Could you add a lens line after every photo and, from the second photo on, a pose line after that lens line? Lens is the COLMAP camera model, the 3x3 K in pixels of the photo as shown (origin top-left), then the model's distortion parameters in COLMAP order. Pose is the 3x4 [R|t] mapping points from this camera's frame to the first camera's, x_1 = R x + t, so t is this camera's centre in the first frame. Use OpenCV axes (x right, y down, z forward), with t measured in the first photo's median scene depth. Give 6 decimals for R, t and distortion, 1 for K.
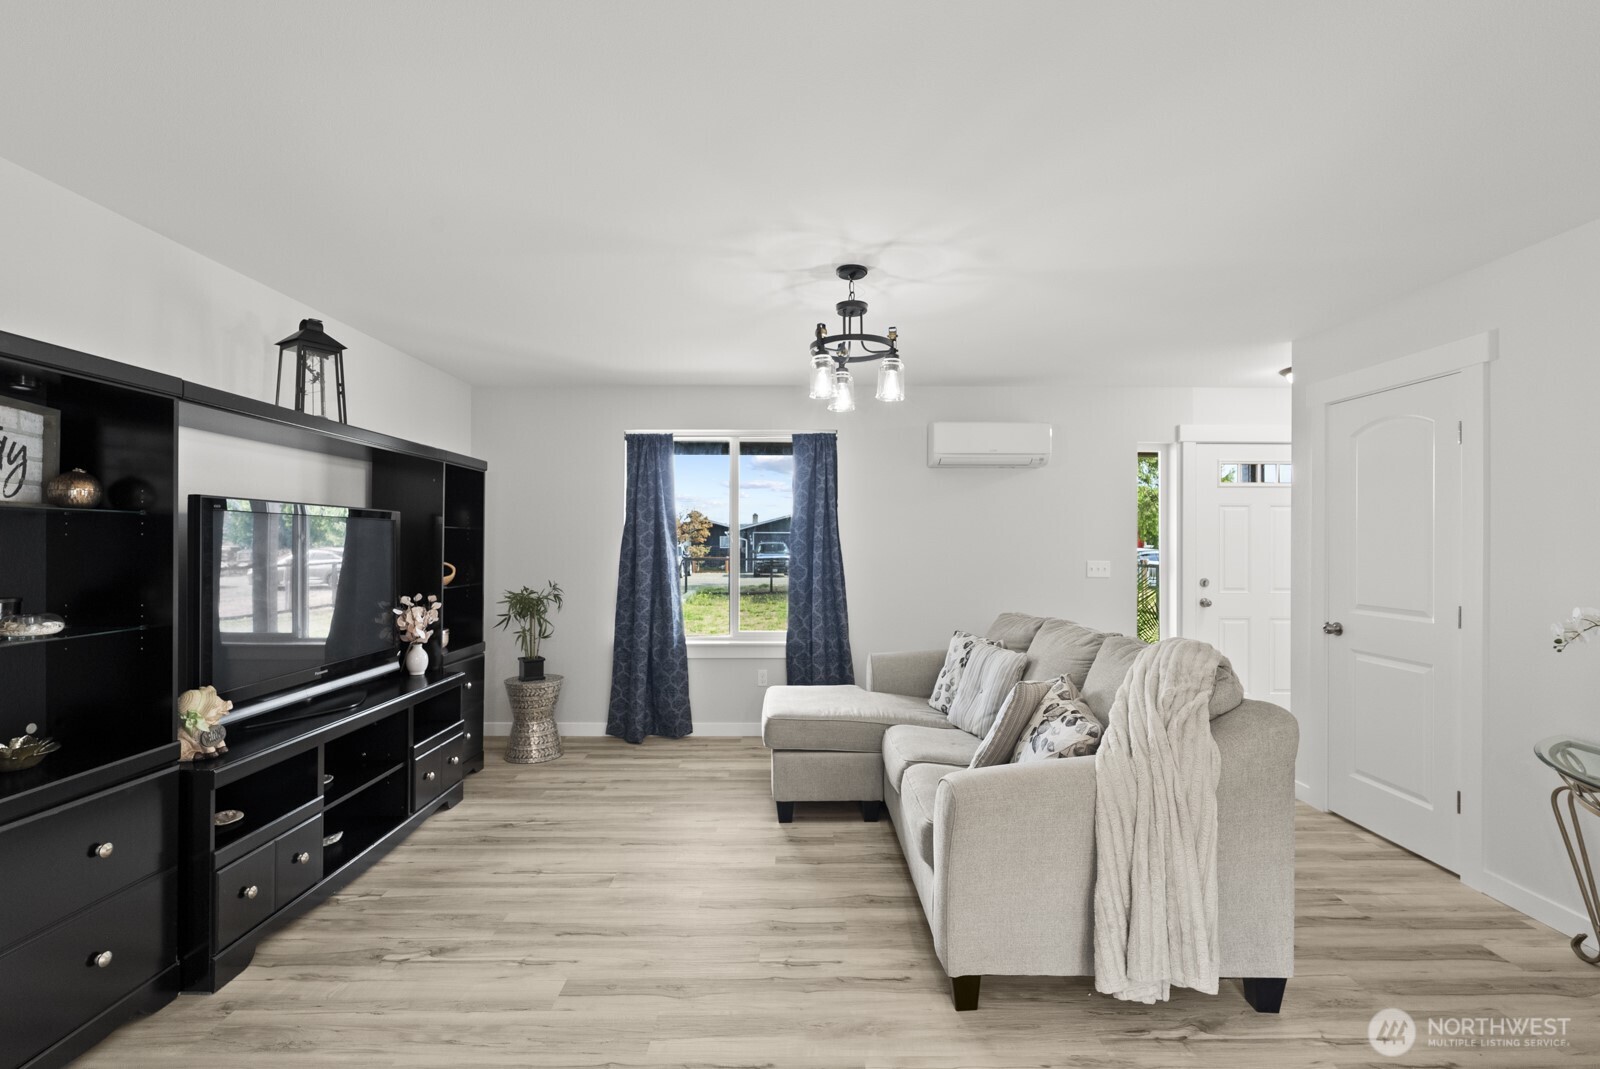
lens RADIAL K [[709.7, 0, 797.3], [0, 709.7, 536.2], [0, 0, 1]] dist [-0.004103, 0.000124]
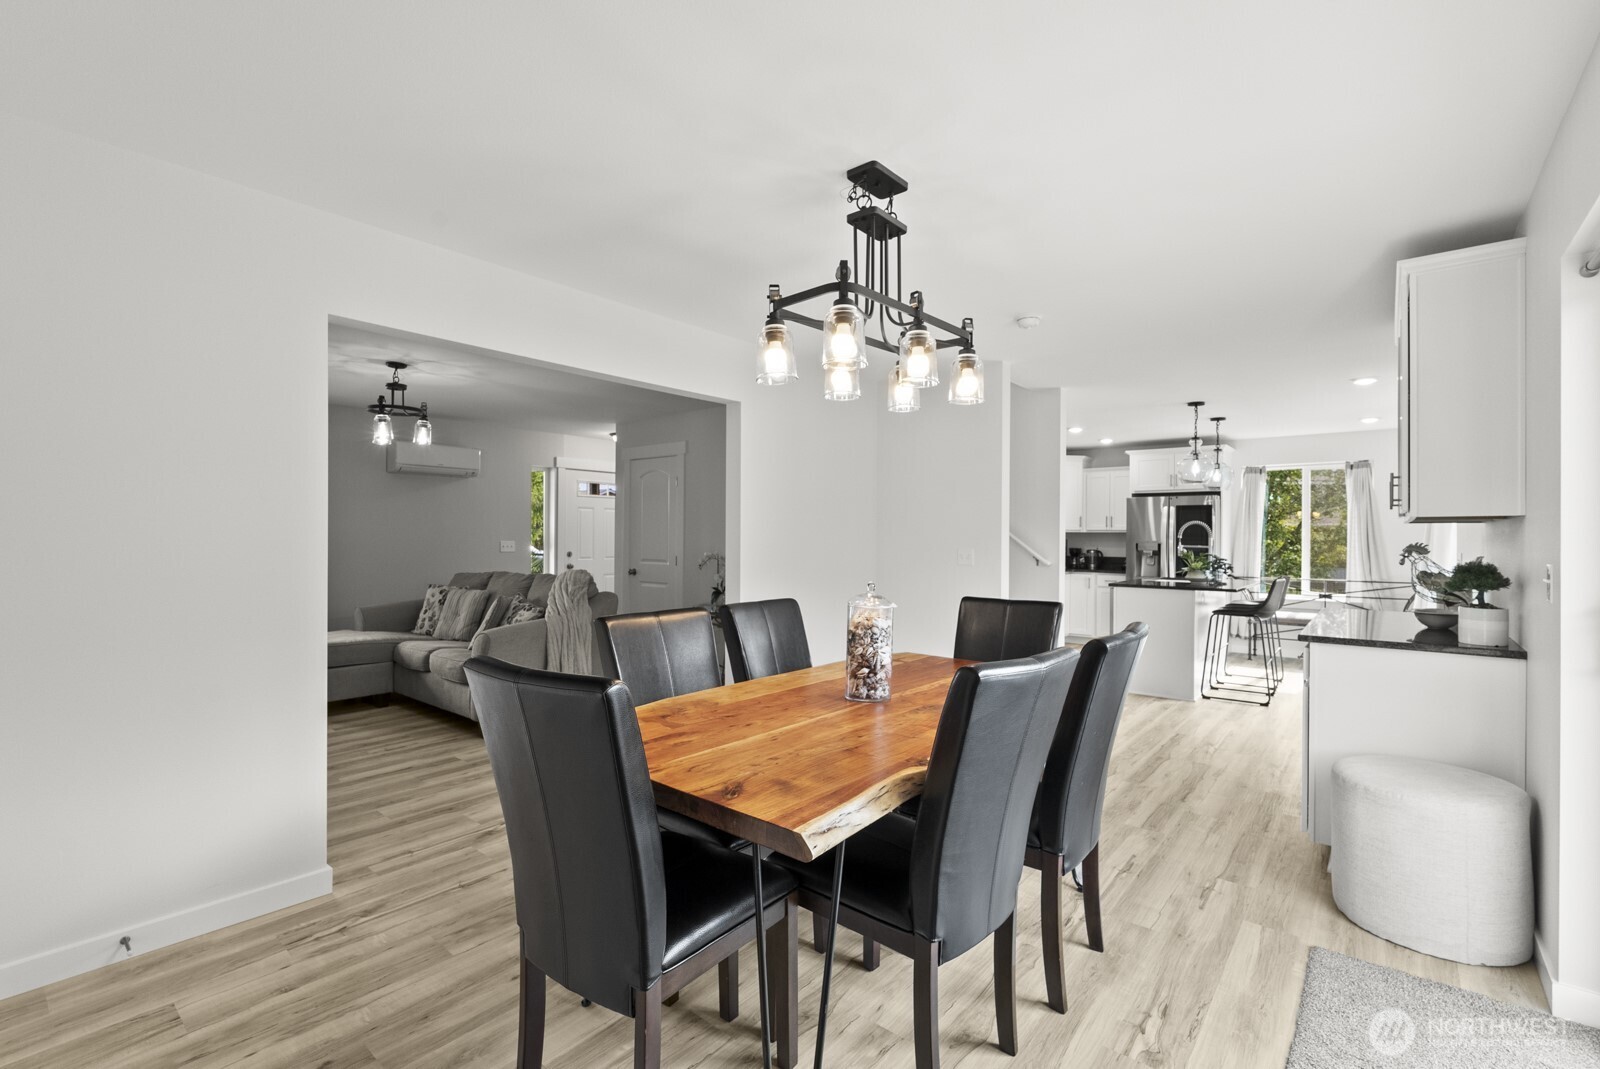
lens RADIAL K [[709.7, 0, 797.3], [0, 709.7, 536.2], [0, 0, 1]] dist [-0.004103, 0.000124]
pose [[0.648918, 0.001863, 0.760856, -0.422478], [-0.009959, 0.999932, 0.006045, 0.010487], [-0.760793, -0.011501, 0.648893, -0.592368]]
